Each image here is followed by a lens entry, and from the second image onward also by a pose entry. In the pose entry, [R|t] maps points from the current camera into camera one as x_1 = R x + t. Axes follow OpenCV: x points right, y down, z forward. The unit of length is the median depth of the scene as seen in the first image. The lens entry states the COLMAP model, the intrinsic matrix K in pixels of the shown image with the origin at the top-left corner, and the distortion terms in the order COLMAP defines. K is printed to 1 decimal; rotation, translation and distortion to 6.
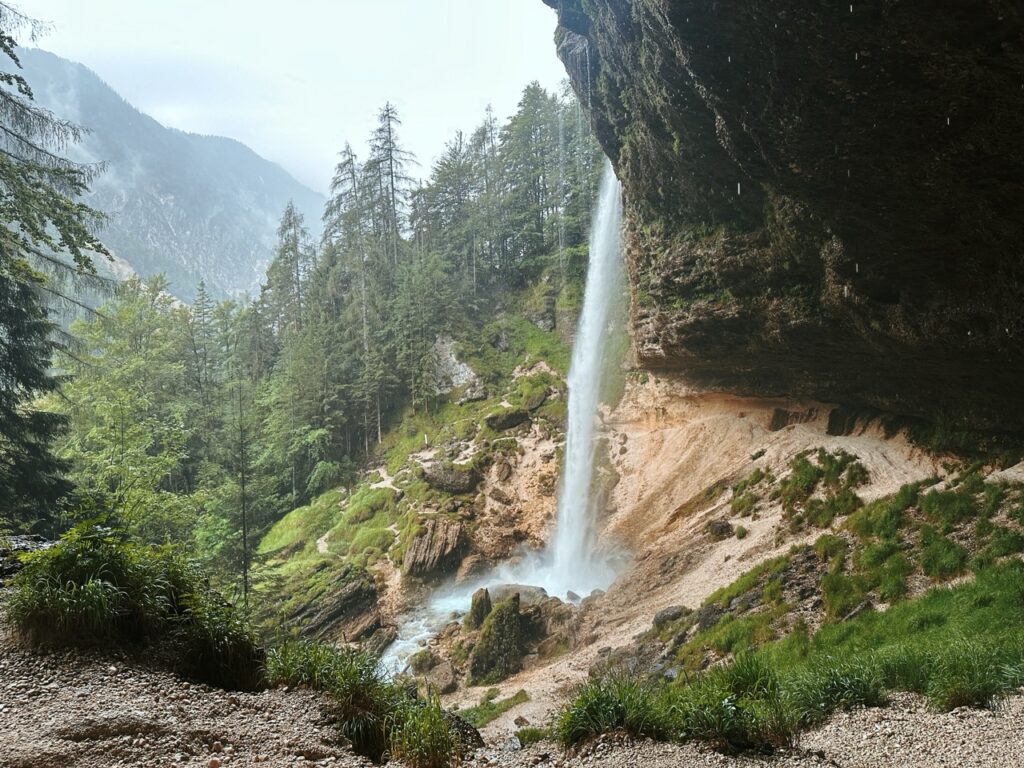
lens RADIAL K [[717.6, 0, 509.4], [0, 717.6, 388.0], [0, 0, 1]] dist [0.128549, -0.136963]
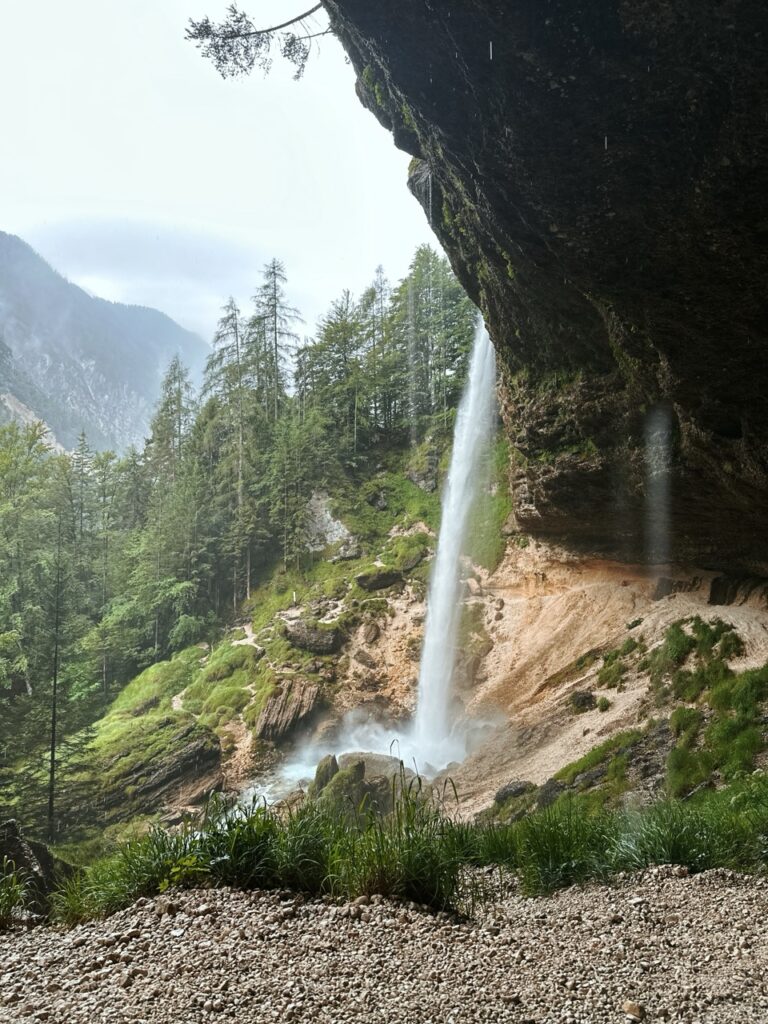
lens RADIAL K [[717.6, 0, 378.6], [0, 717.6, 514.3], [0, 0, 1]] dist [0.128549, -0.136963]
pose [[0.998077, 0.031853, -0.053171, 0.047539], [-0.035017, 0.997603, -0.059677, 0.015082], [0.051142, 0.061424, 0.996801, 0.034614]]
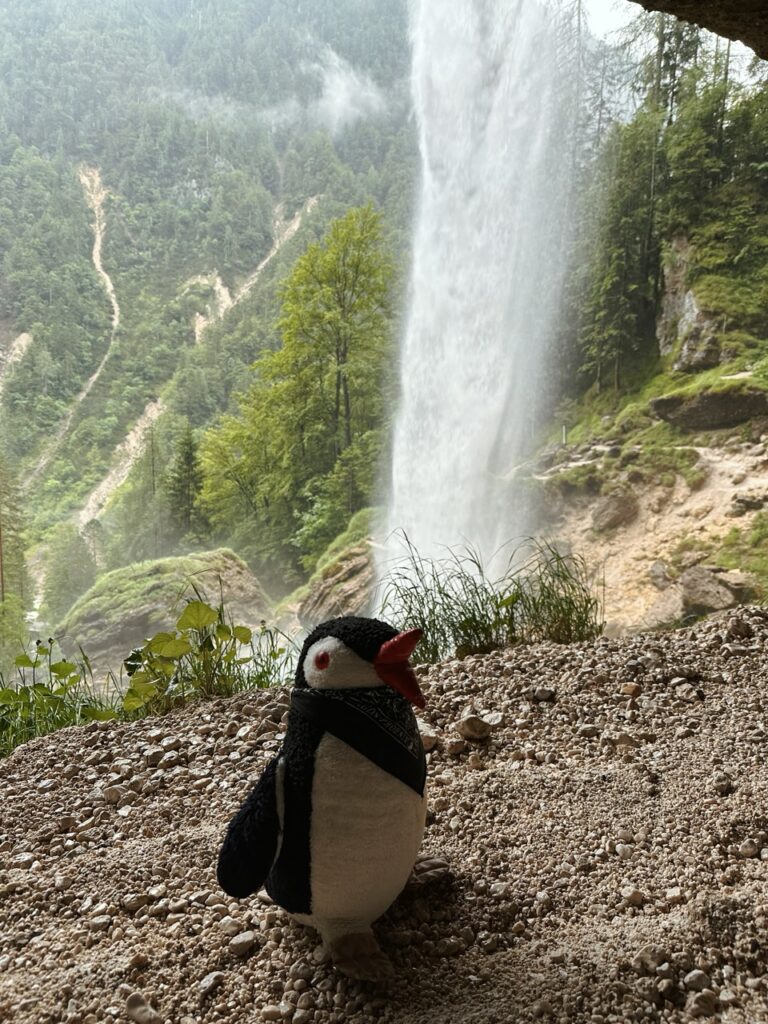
lens RADIAL K [[718.2, 0, 401.9], [0, 718.2, 504.5], [0, 0, 1]] dist [0.065956, -0.083199]
pose [[0.482324, 0.174496, -0.858437, 0.318077], [-0.063933, 0.984358, 0.164170, 0.044085], [0.873657, -0.024301, 0.485936, 0.656604]]
